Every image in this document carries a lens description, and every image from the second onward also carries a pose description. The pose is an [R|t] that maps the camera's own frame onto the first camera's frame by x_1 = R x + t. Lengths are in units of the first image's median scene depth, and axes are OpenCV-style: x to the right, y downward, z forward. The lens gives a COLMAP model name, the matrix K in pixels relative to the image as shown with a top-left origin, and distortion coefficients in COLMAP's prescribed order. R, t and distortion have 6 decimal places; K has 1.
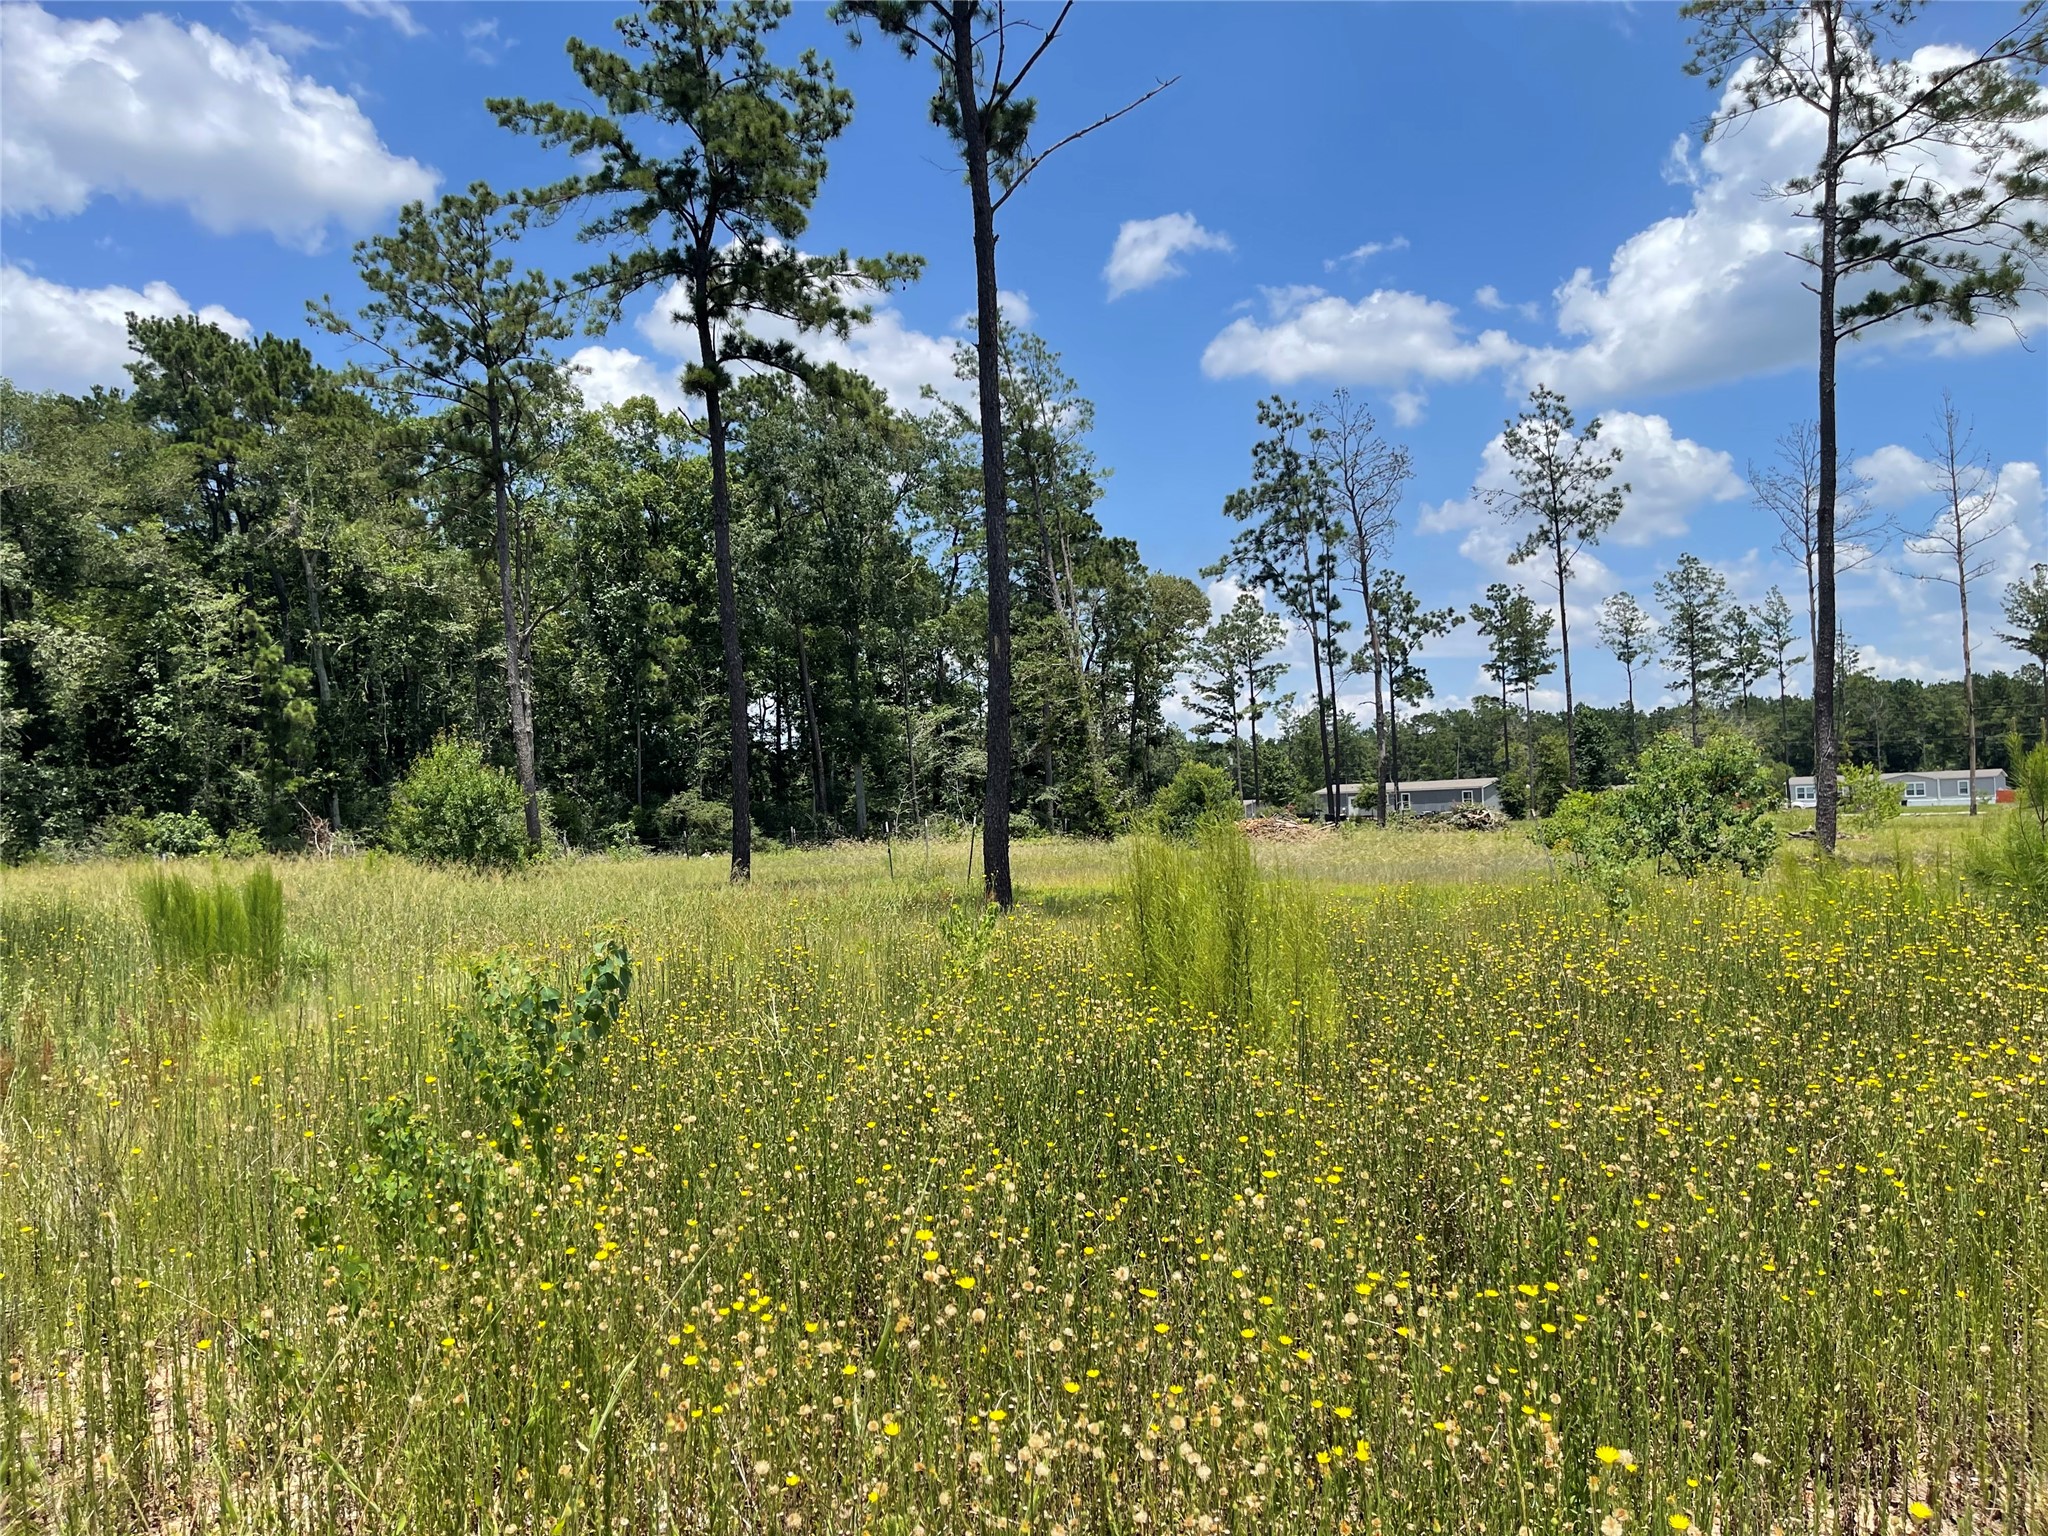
lens RADIAL K [[1526.3, 0, 1033.6], [0, 1526.3, 782.5], [0, 0, 1]] dist [0.047087, -0.083020]
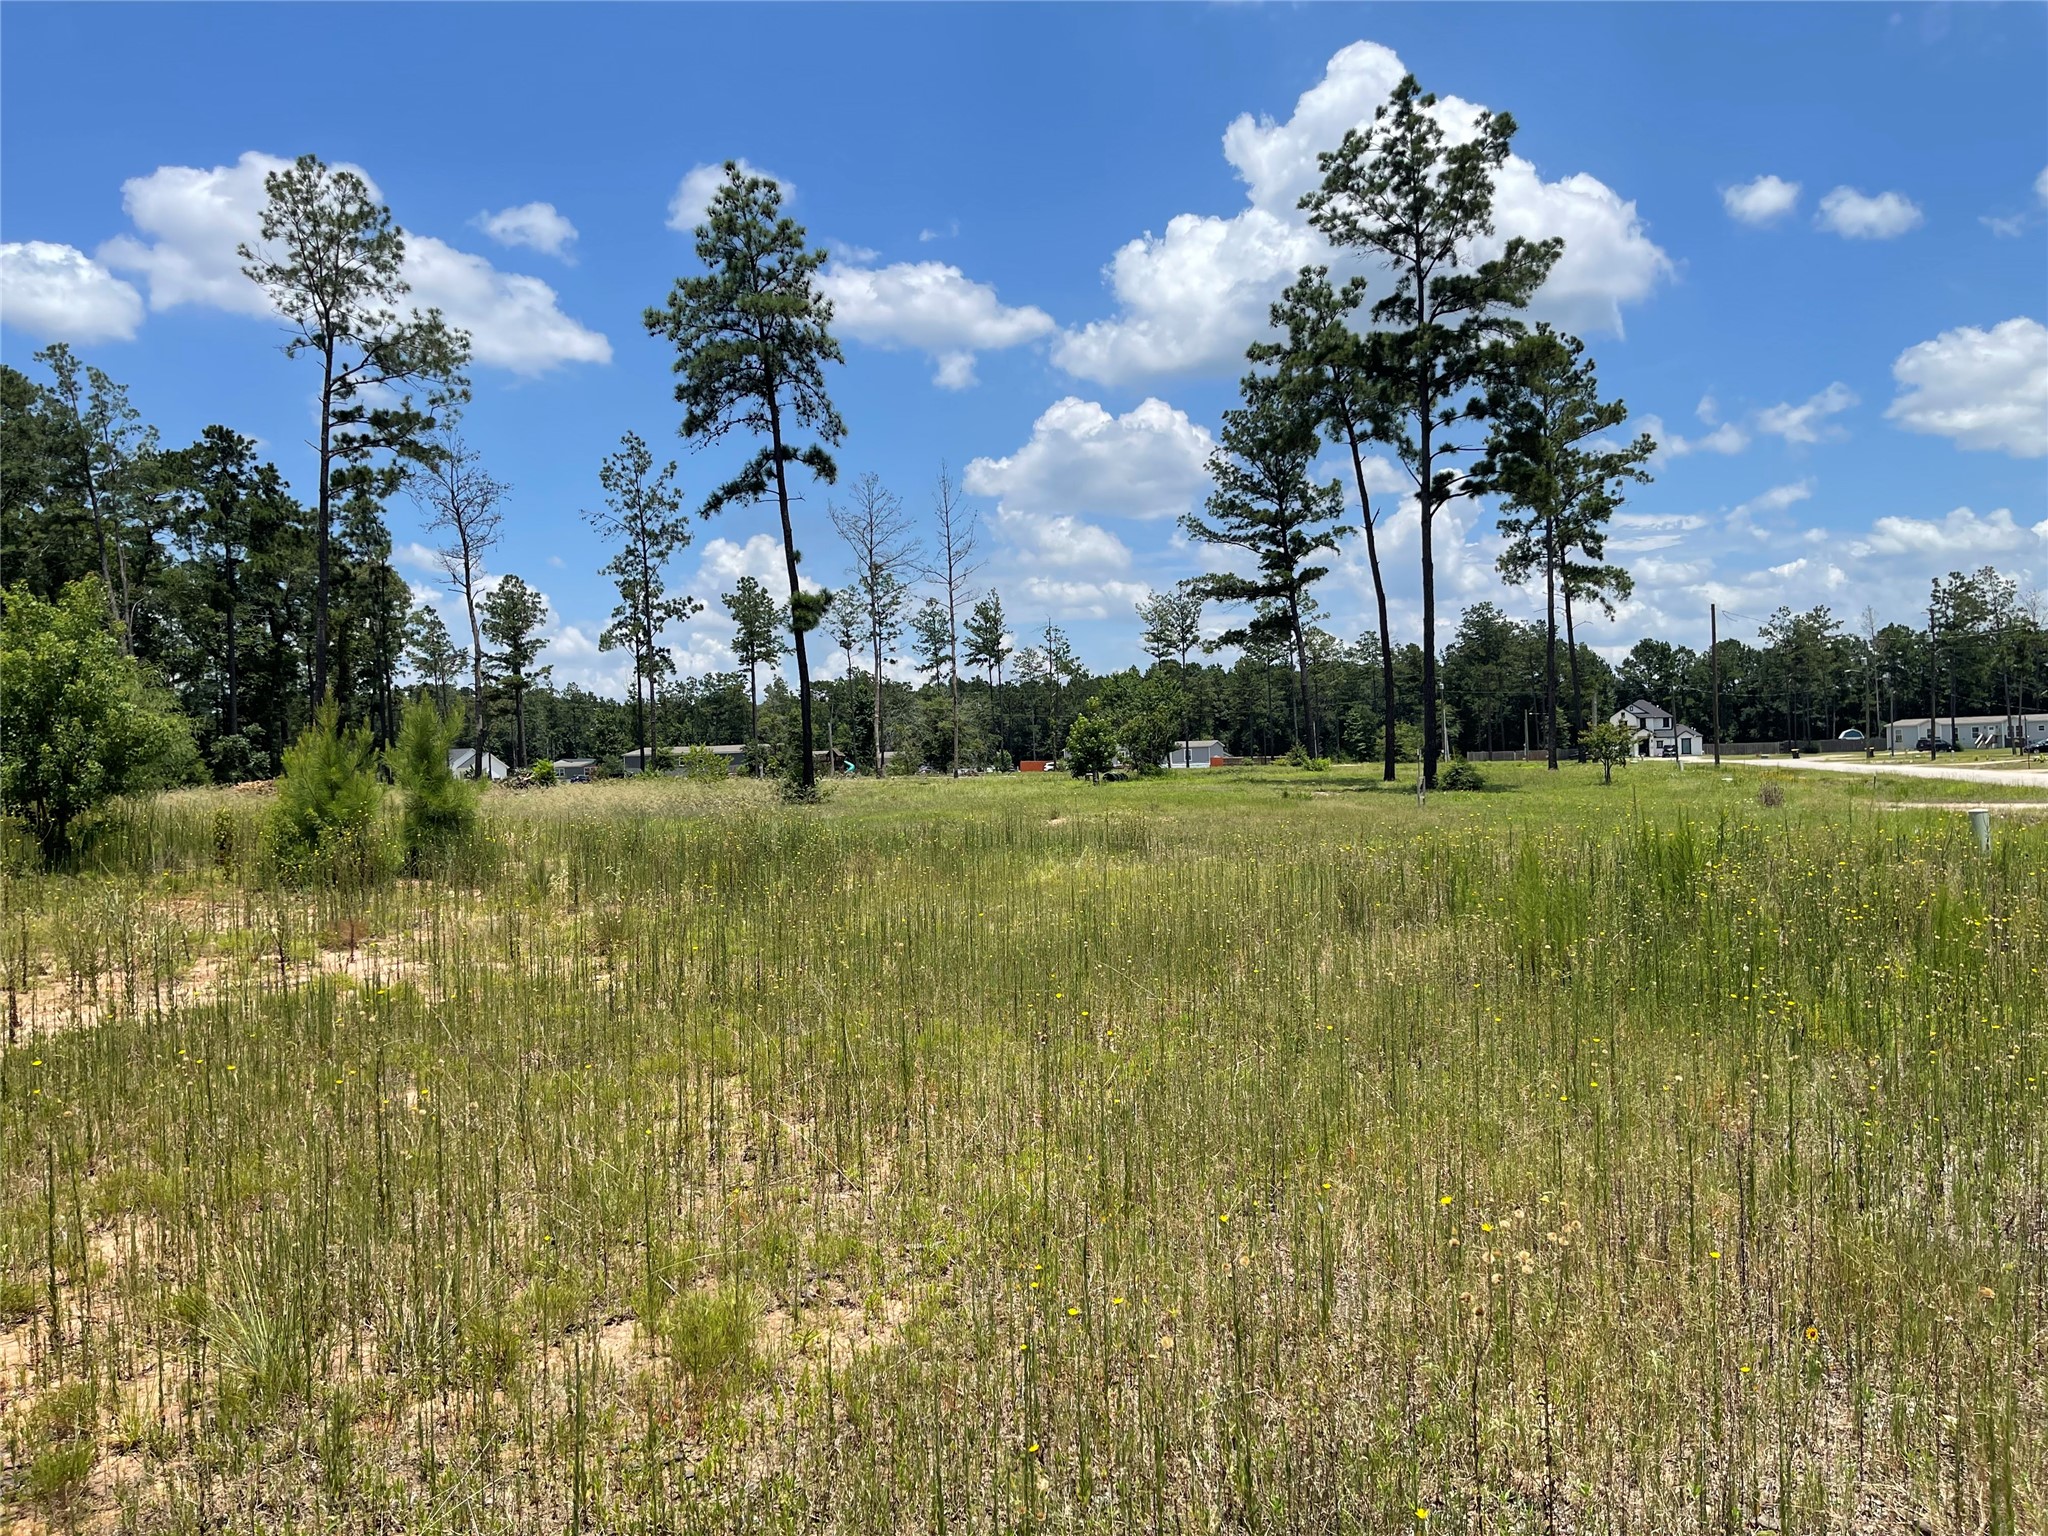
lens RADIAL K [[1526.3, 0, 1085.3], [0, 1526.3, 782.2], [0, 0, 1]] dist [0.047087, -0.083020]
pose [[0.942310, 0.003671, 0.334721, 0.296921], [-0.012752, 0.999608, 0.024938, -0.011903], [-0.334498, -0.027768, 0.941987, -0.343923]]
